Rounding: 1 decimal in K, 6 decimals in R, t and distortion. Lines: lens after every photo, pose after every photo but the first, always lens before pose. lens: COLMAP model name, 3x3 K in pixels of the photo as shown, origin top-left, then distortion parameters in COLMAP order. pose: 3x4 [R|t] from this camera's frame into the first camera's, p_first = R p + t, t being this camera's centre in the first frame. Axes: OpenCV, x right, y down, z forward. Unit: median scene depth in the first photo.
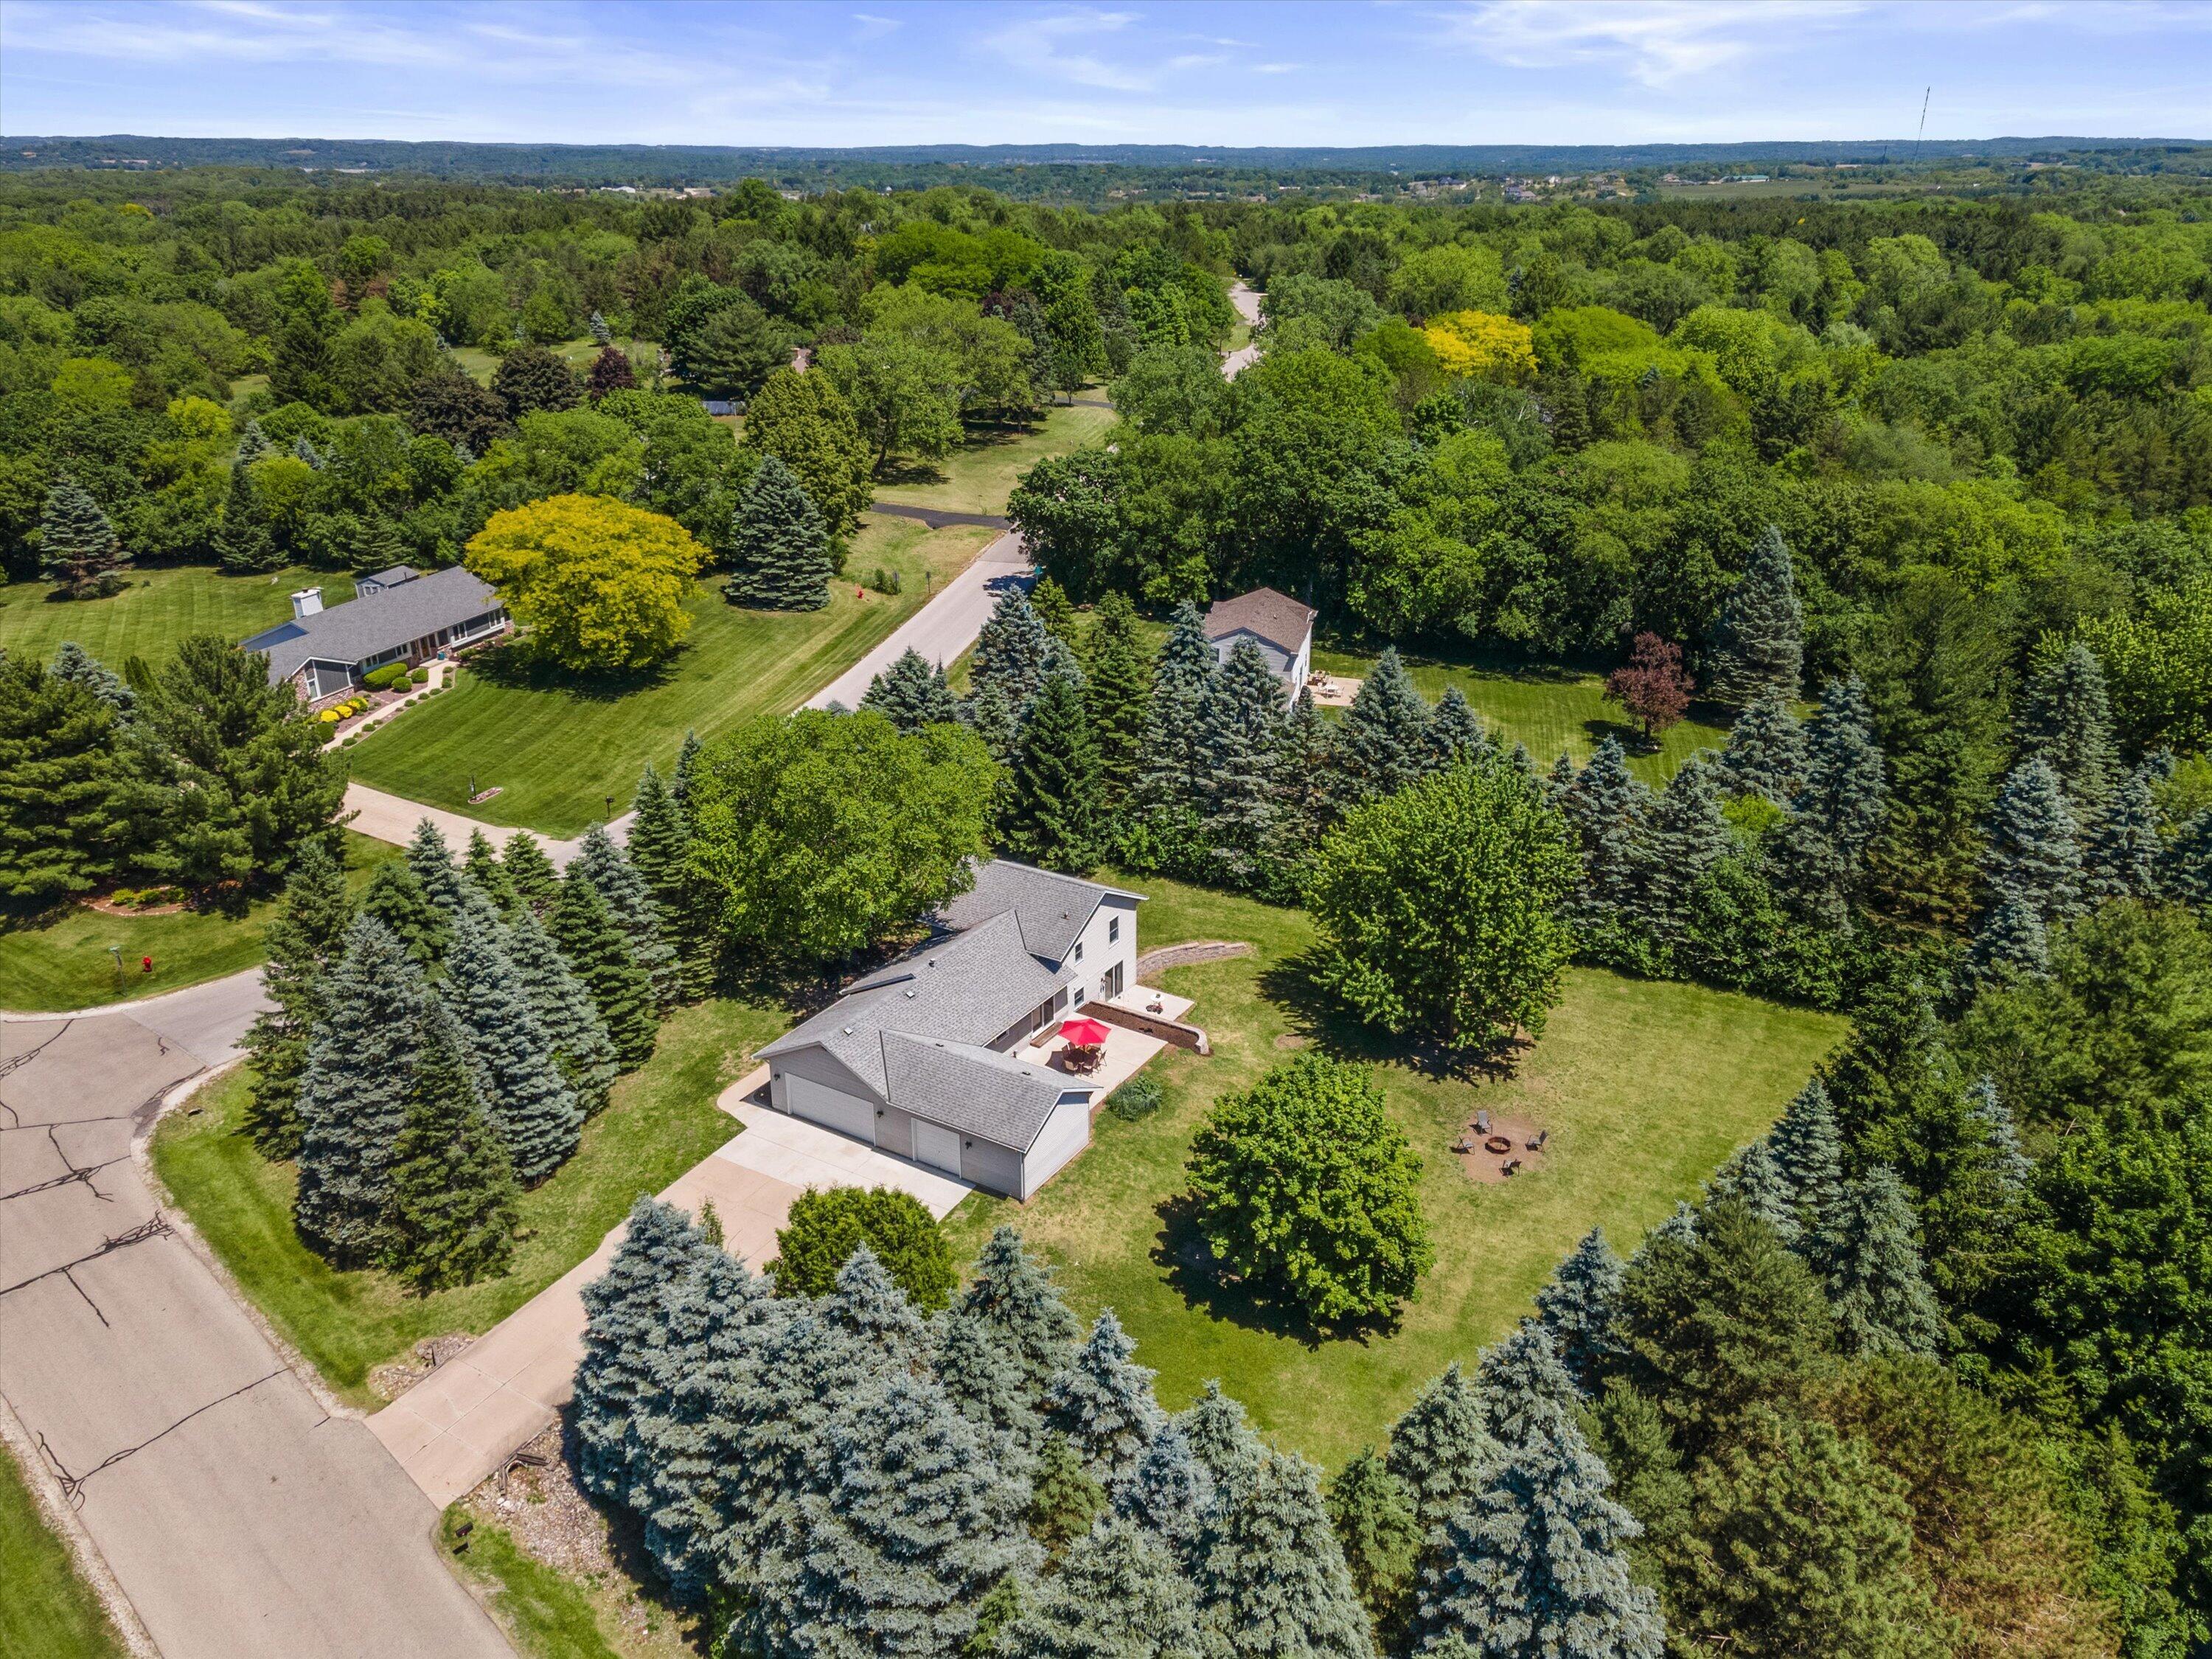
lens RADIAL K [[1606.6, 0, 1108.8], [0, 1606.6, 824.2], [0, 0, 1]] dist [0.034363, 0.004635]
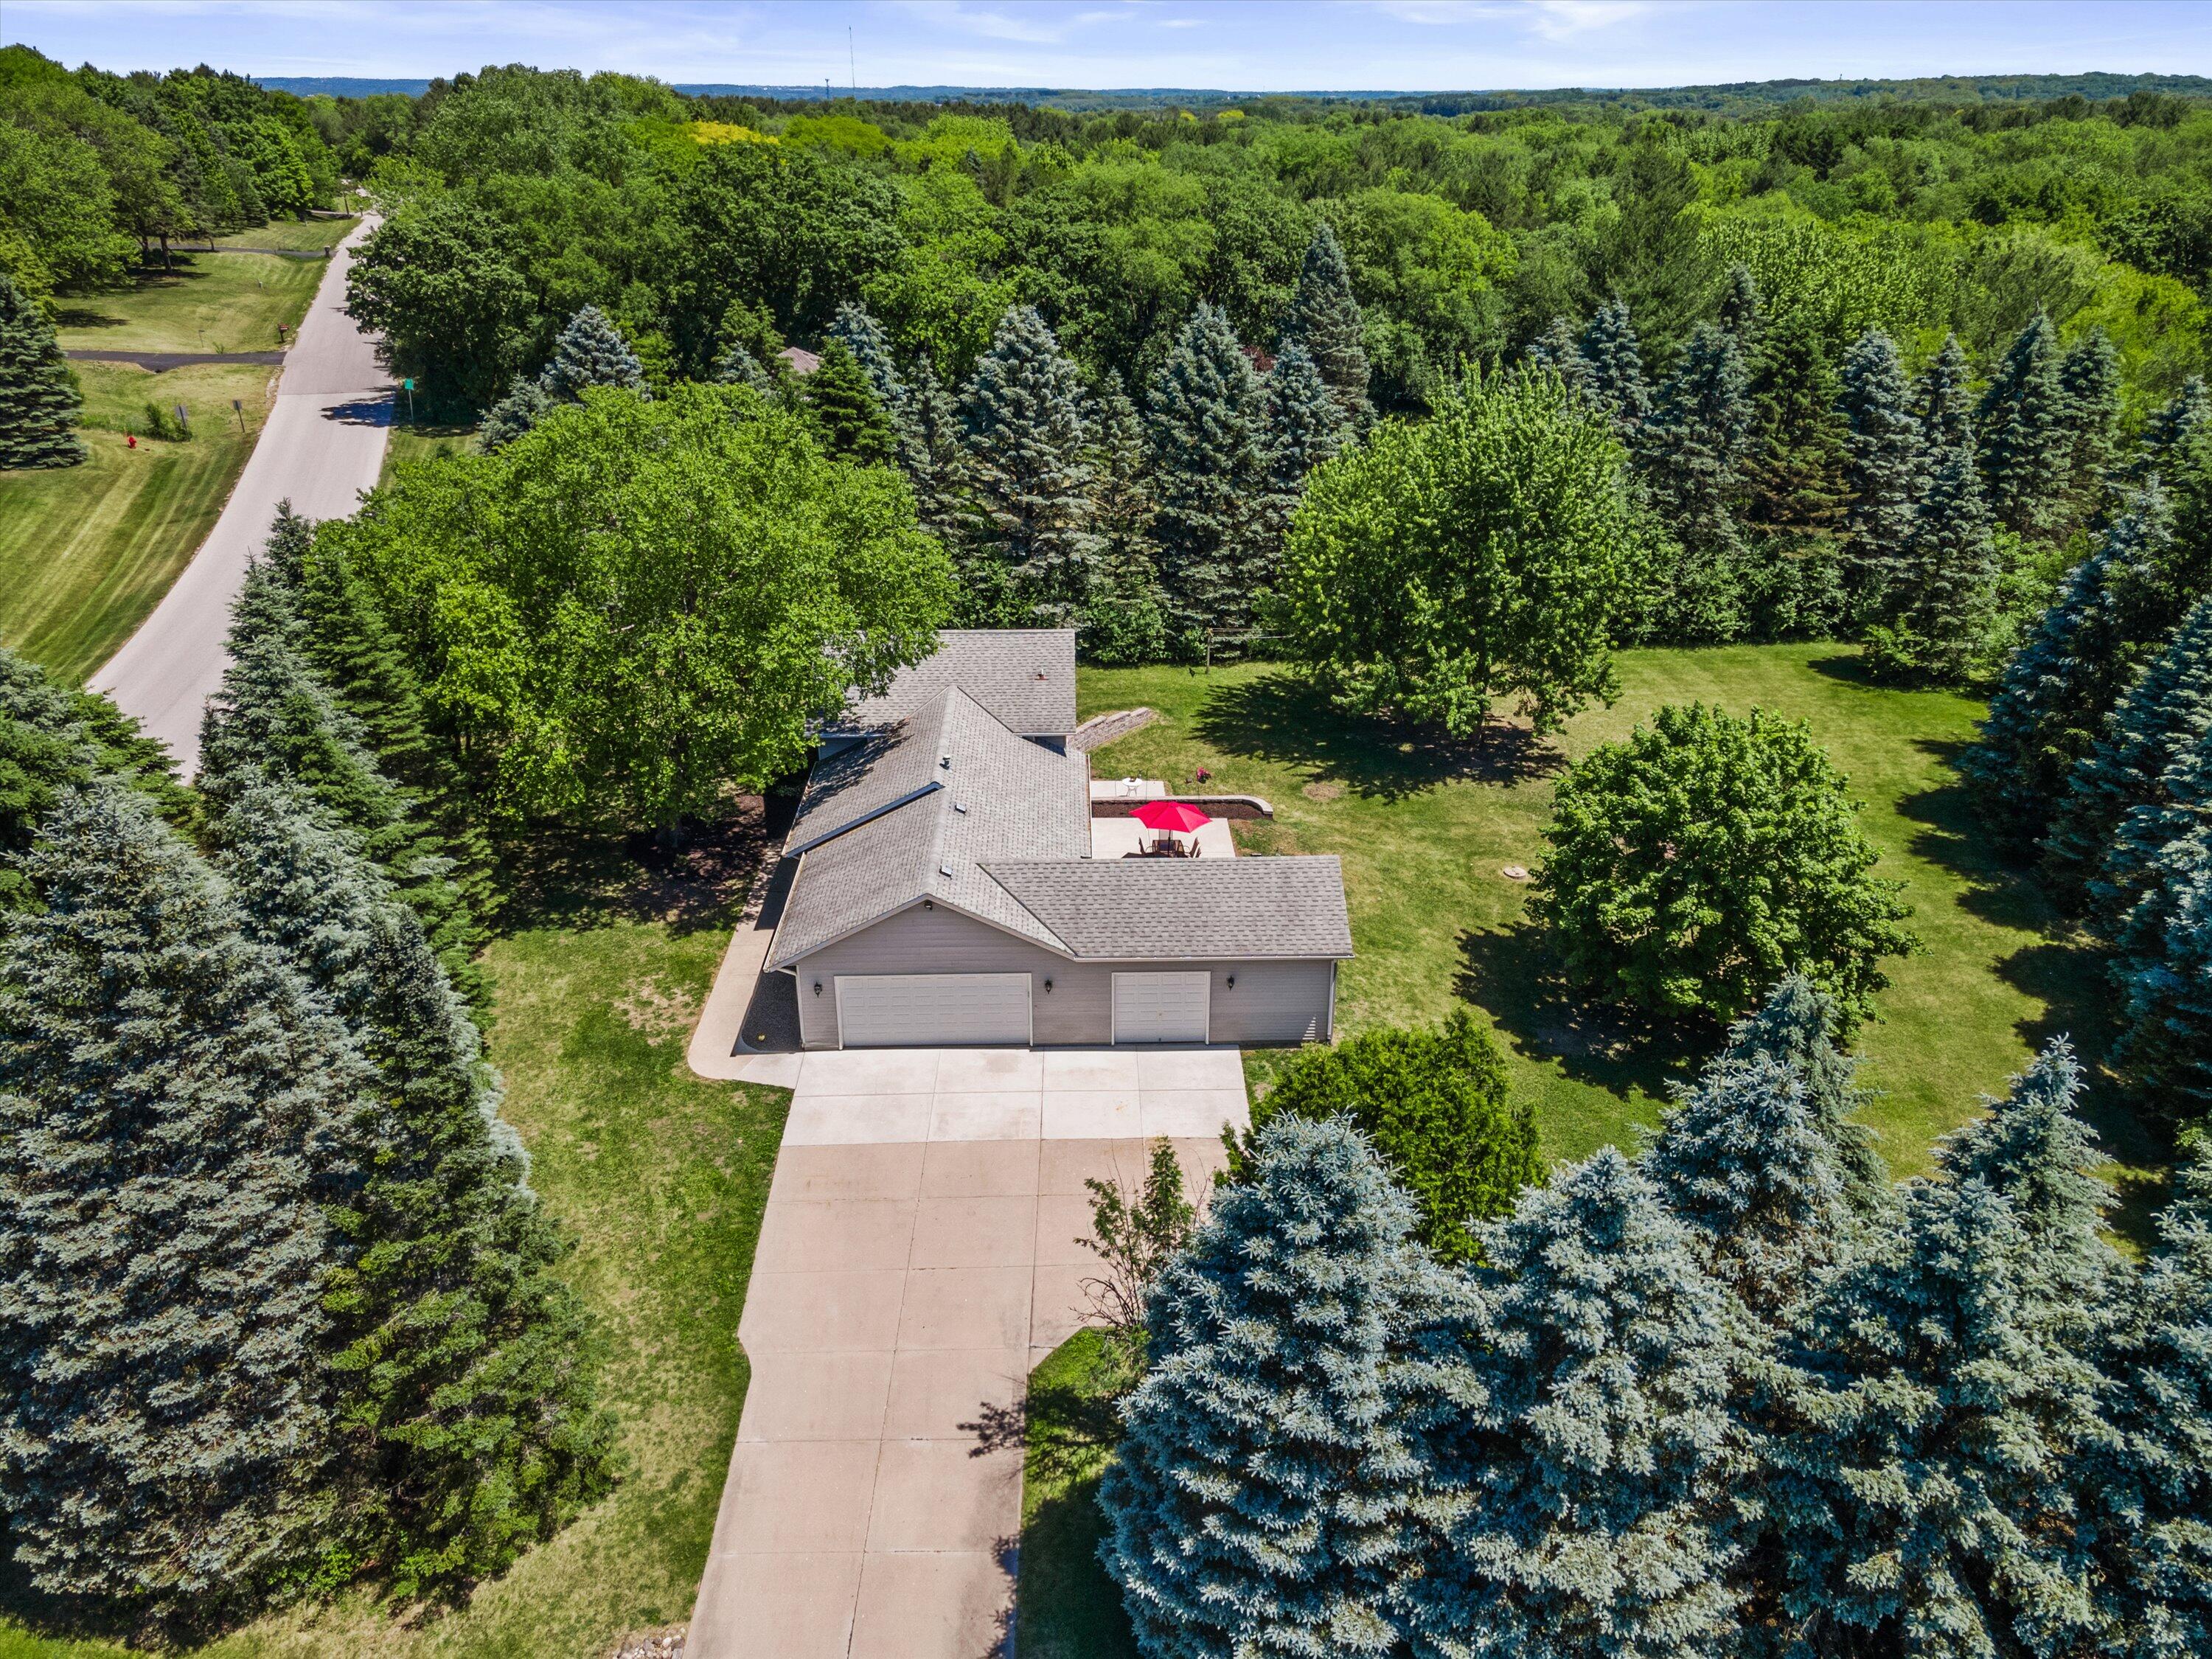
lens RADIAL K [[1606.6, 0, 1110.7], [0, 1606.6, 840.3], [0, 0, 1]] dist [0.034363, 0.004635]
pose [[0.839762, -0.230296, 0.491694, -0.342572], [0.207938, 0.972958, 0.100569, 0.062053], [-0.501558, 0.017788, 0.864941, 0.404004]]
